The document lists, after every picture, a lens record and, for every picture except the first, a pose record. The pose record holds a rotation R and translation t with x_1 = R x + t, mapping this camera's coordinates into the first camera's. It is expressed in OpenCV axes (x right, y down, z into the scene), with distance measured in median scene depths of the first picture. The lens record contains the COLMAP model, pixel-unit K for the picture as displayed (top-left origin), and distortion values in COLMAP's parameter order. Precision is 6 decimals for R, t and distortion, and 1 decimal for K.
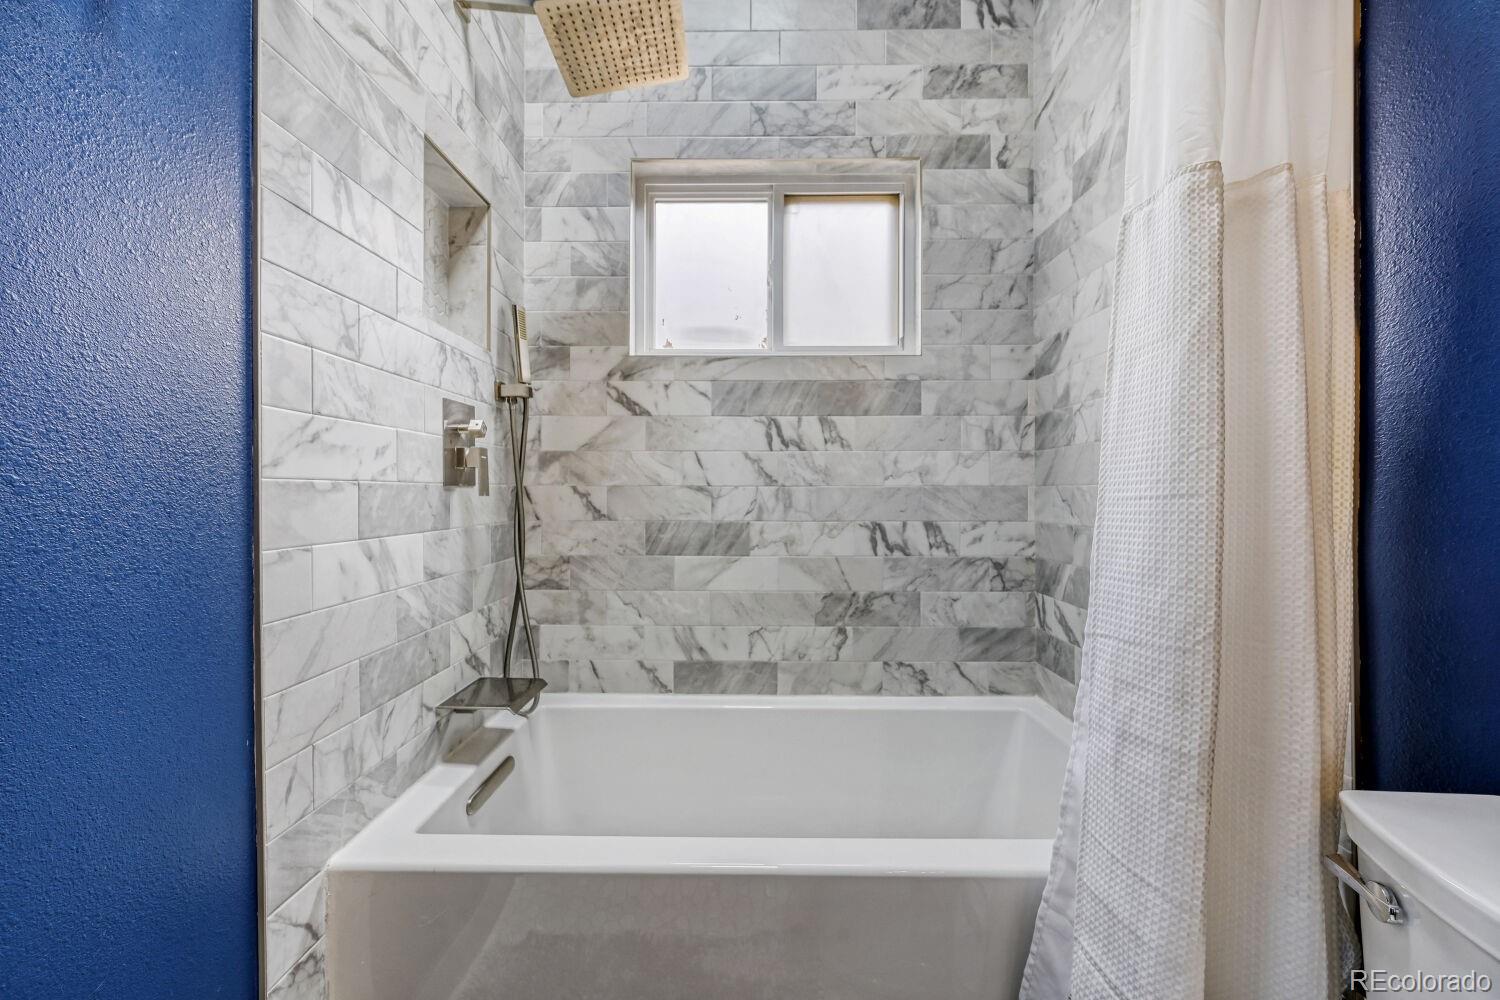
lens RADIAL K [[609.9, 0, 750.0], [0, 609.9, 500.0], [0, 0, 1]] dist [-0.003166, -0.000001]
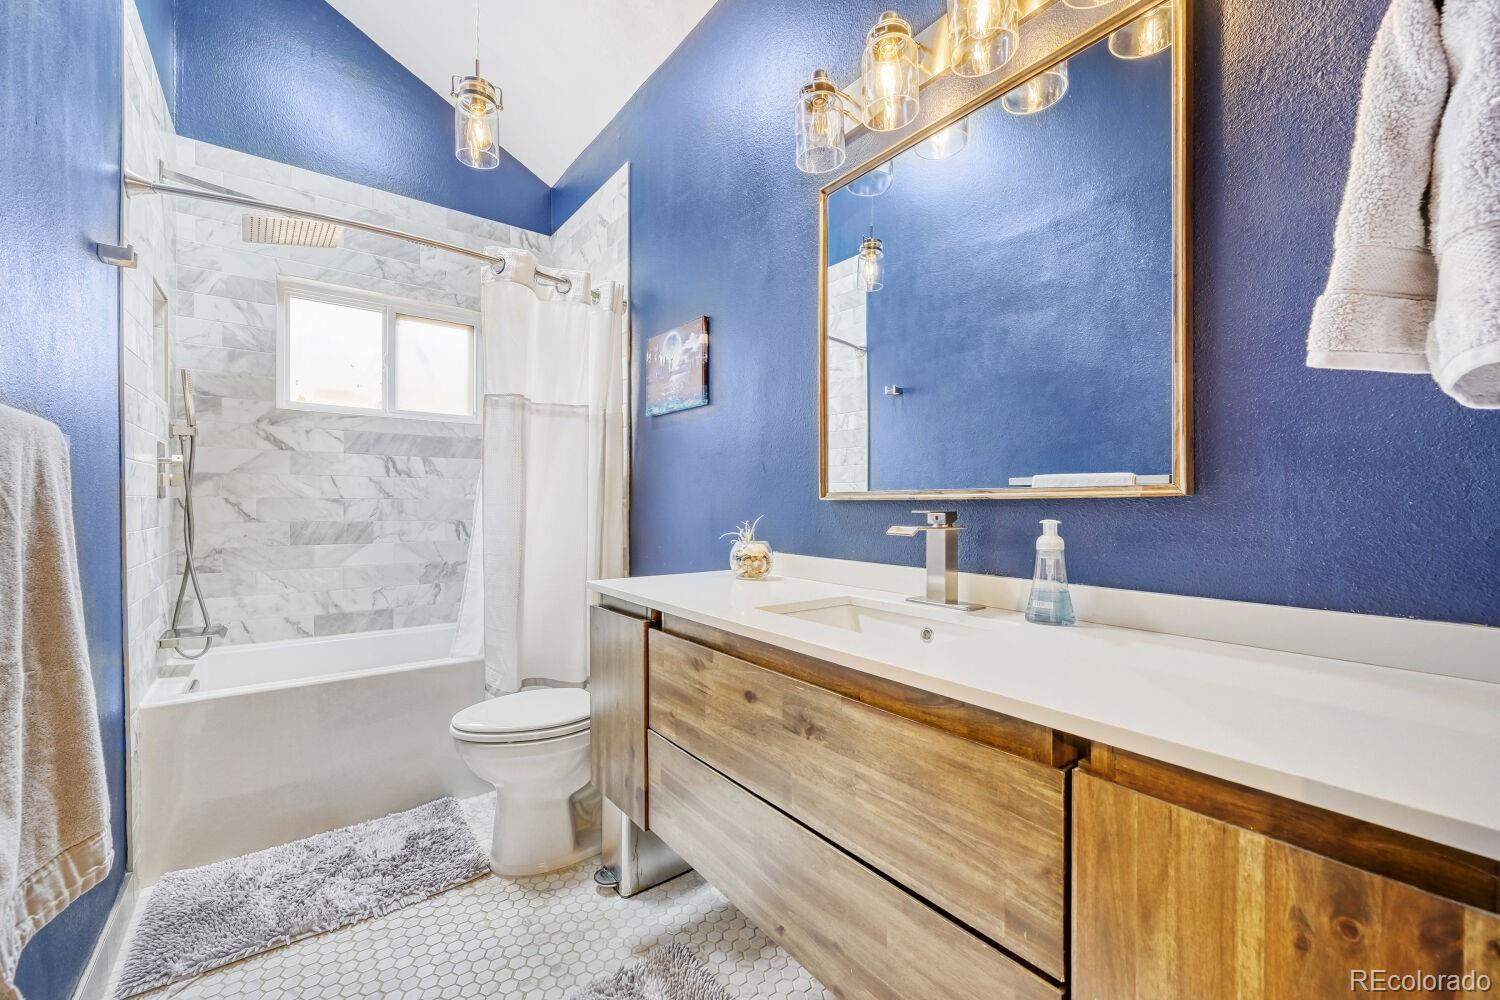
lens RADIAL K [[609.9, 0, 750.0], [0, 609.9, 500.0], [0, 0, 1]] dist [-0.003166, -0.000001]
pose [[0.781665, 0.005796, 0.623672, -0.220247], [0.011635, 0.999647, -0.023873, 0.028832], [-0.623590, 0.025917, 0.781322, -0.837276]]
